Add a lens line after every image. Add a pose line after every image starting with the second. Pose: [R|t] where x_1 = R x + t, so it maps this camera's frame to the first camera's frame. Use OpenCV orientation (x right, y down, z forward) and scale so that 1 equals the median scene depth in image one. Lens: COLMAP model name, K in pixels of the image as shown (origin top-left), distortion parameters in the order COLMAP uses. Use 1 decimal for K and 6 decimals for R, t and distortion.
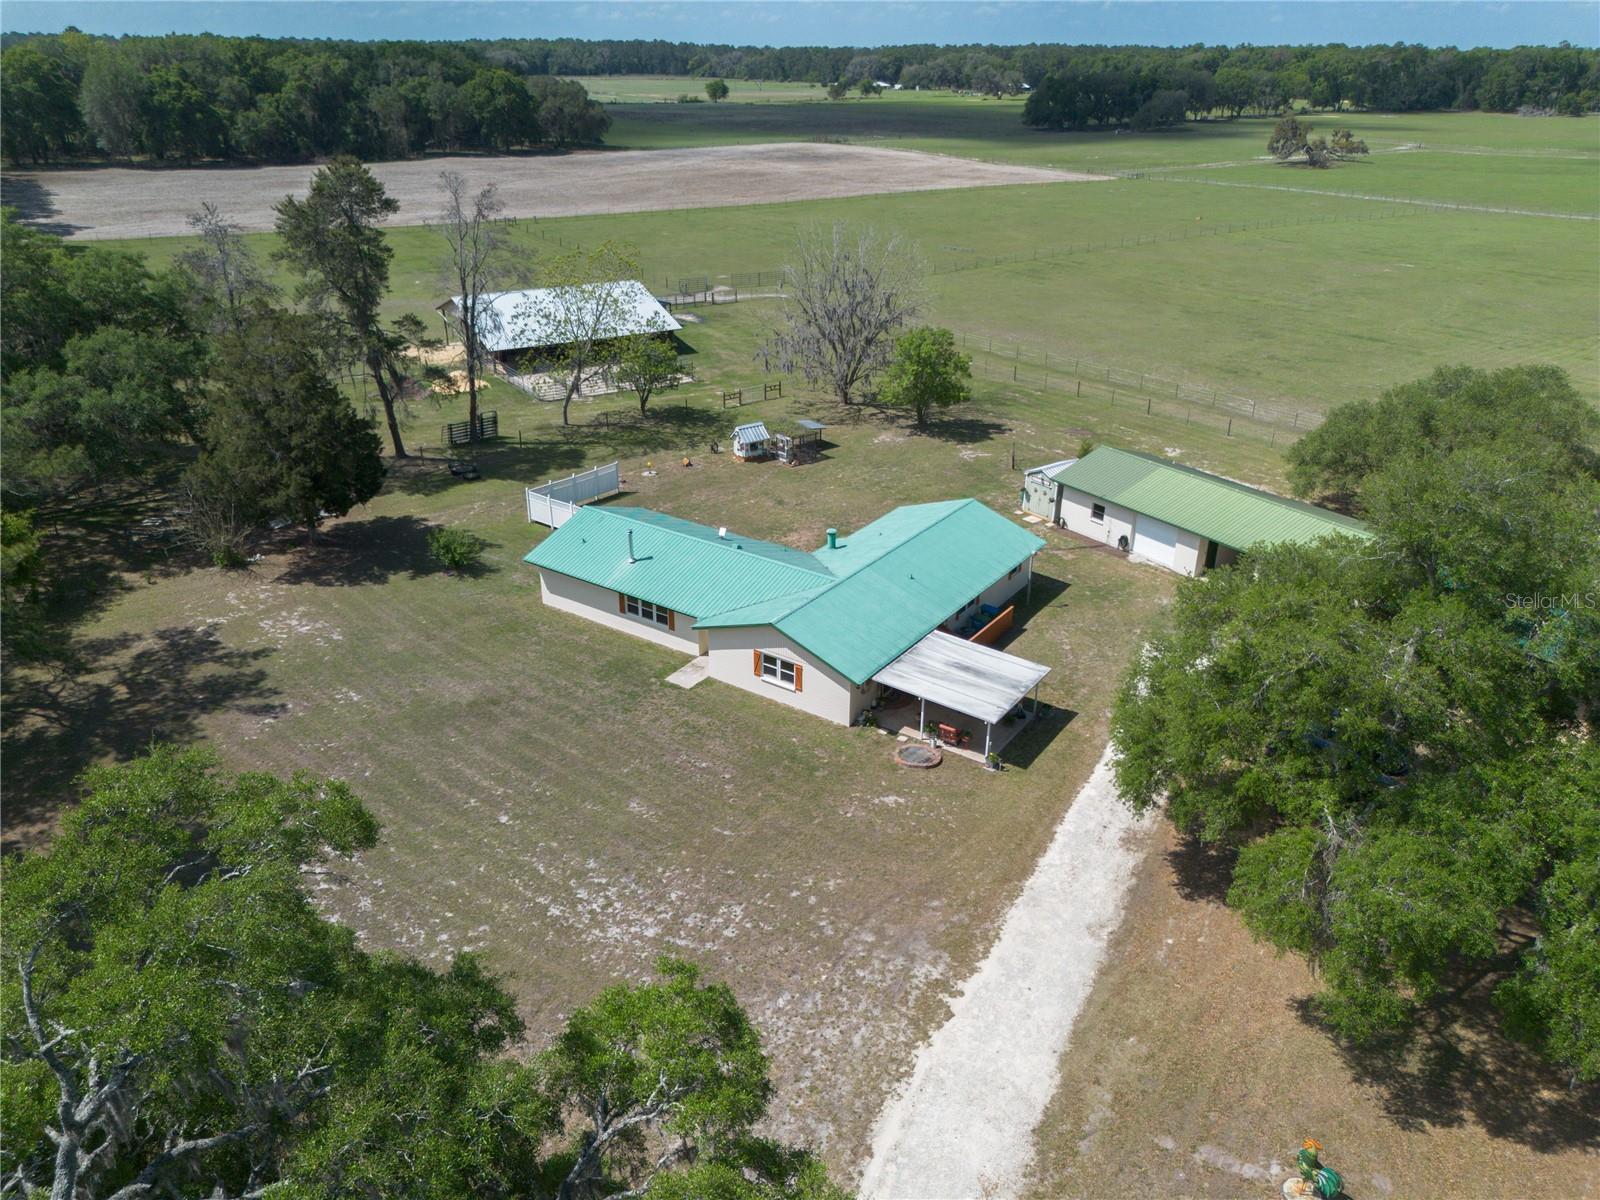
lens RADIAL K [[1134.4, 0, 799.4], [0, 1134.4, 600.2], [0, 0, 1]] dist [0.061110, -0.055556]
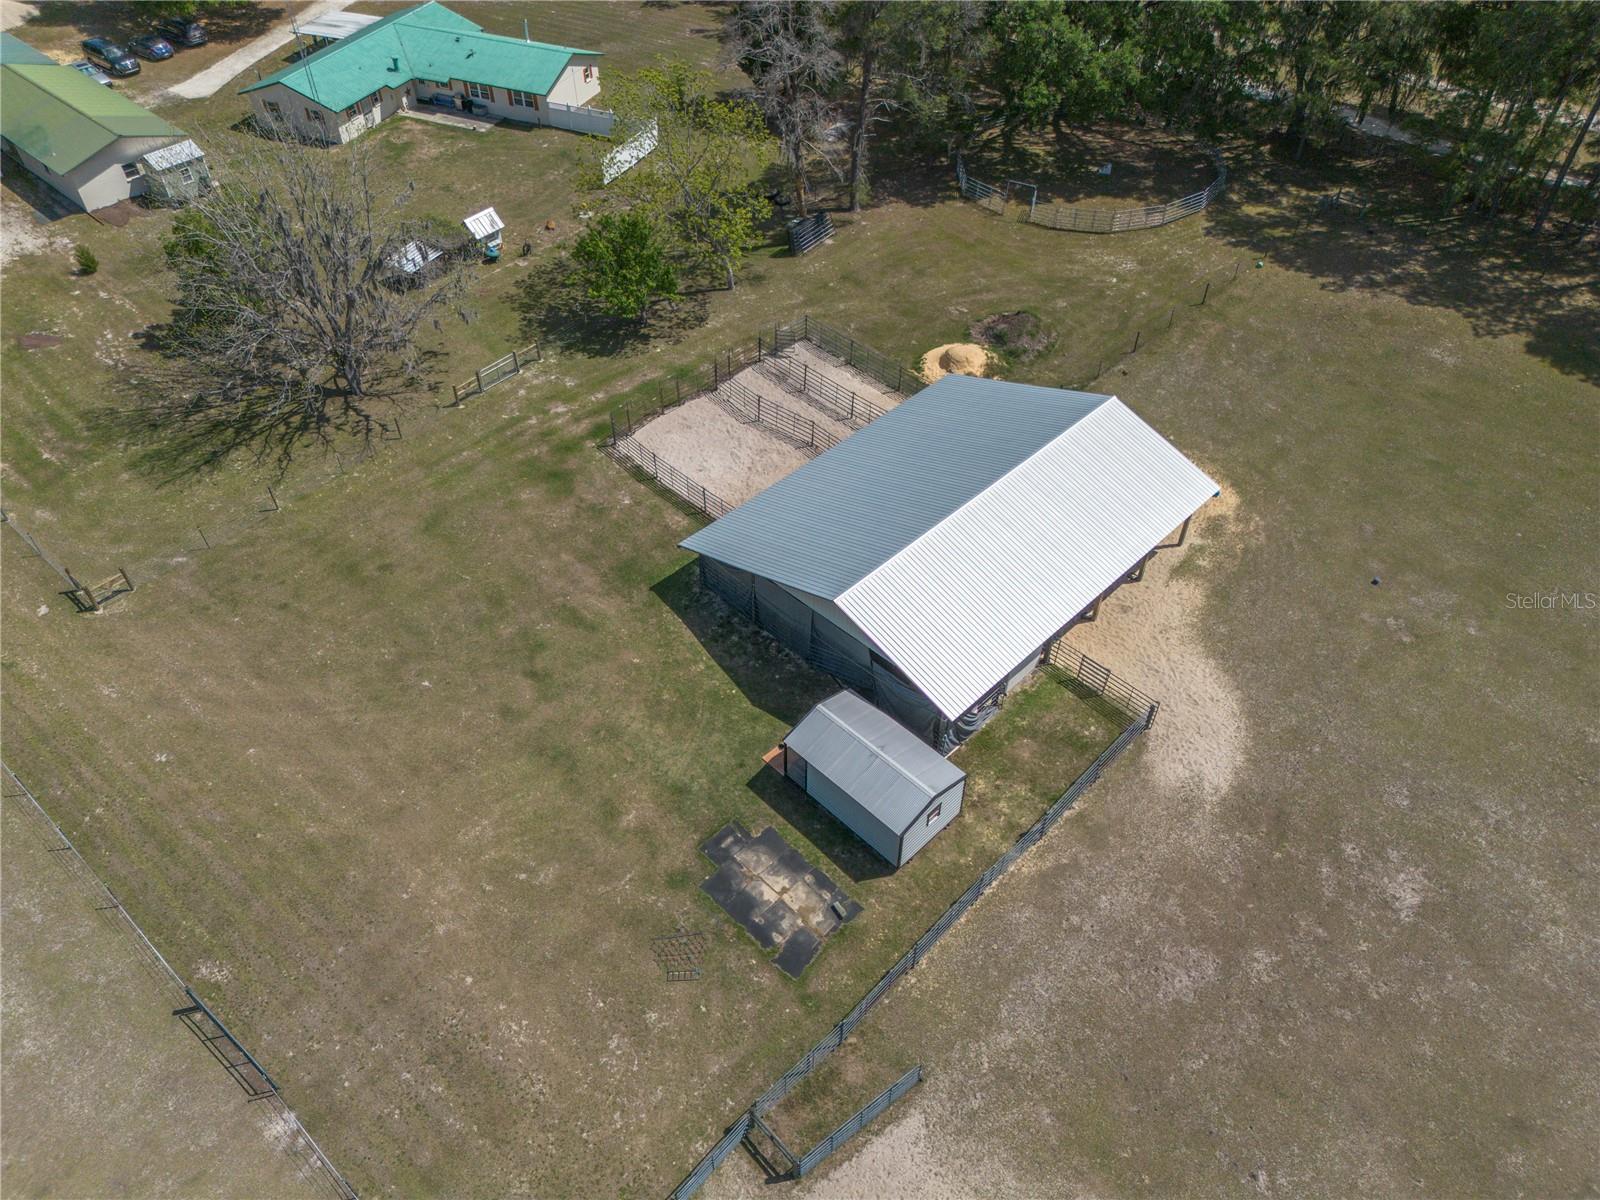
lens RADIAL K [[1134.4, 0, 796.0], [0, 1134.4, 612.7], [0, 0, 1]] dist [0.061110, -0.055556]
pose [[-0.977091, 0.145932, -0.154911, -0.130397], [-0.097327, 0.340917, 0.935042, -1.159887], [0.189264, 0.928698, -0.318904, 2.071411]]
